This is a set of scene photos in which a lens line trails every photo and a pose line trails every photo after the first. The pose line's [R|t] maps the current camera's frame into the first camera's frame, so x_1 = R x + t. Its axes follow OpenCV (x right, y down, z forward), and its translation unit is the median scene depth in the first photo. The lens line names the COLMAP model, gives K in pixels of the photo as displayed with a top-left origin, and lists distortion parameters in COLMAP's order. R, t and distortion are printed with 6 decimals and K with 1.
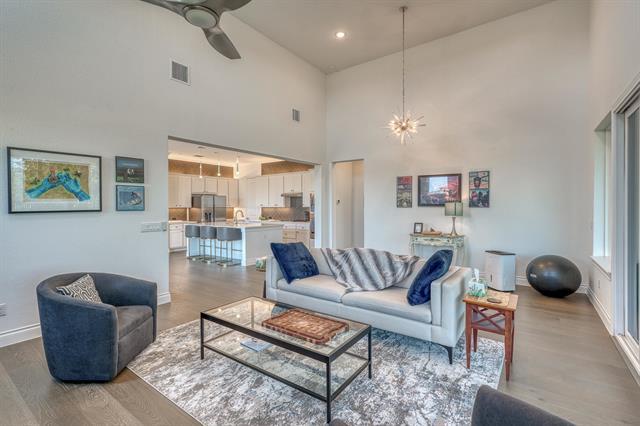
lens RADIAL K [[298.2, 0, 323.3], [0, 298.2, 210.0], [0, 0, 1]] dist [0.003705, 0.000417]
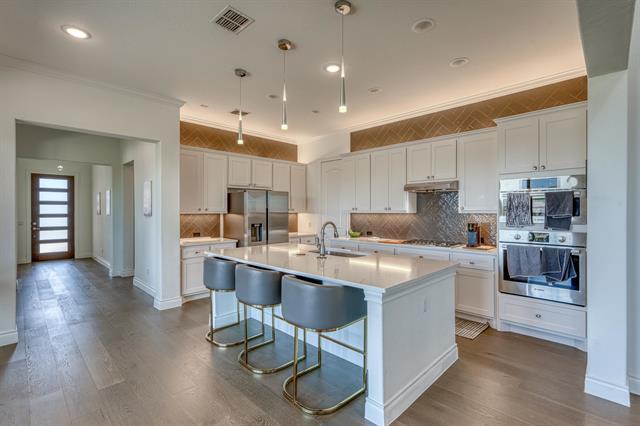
lens RADIAL K [[298.2, 0, 323.3], [0, 298.2, 210.0], [0, 0, 1]] dist [0.003705, 0.000417]
pose [[0.989141, -0.000996, -0.146968, -0.292846], [-0.001207, 0.999888, -0.014904, -0.010335], [0.146966, 0.014919, 0.989029, 0.756431]]
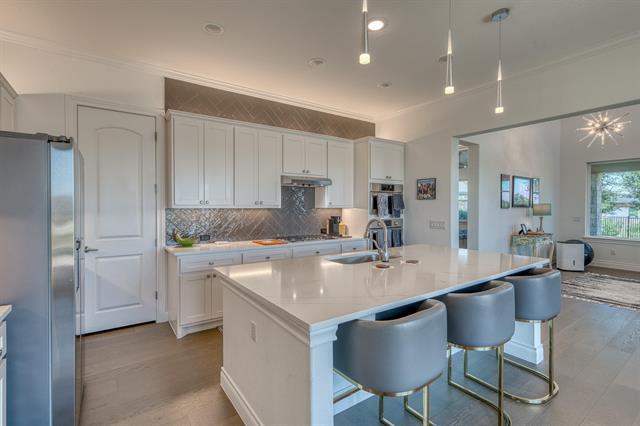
lens RADIAL K [[298.2, 0, 323.3], [0, 298.2, 210.0], [0, 0, 1]] dist [0.003705, 0.000417]
pose [[0.340137, -0.006930, 0.940350, -0.764835], [0.008770, 0.999953, 0.004197, -0.011967], [-0.940335, 0.006819, 0.340181, 1.201880]]
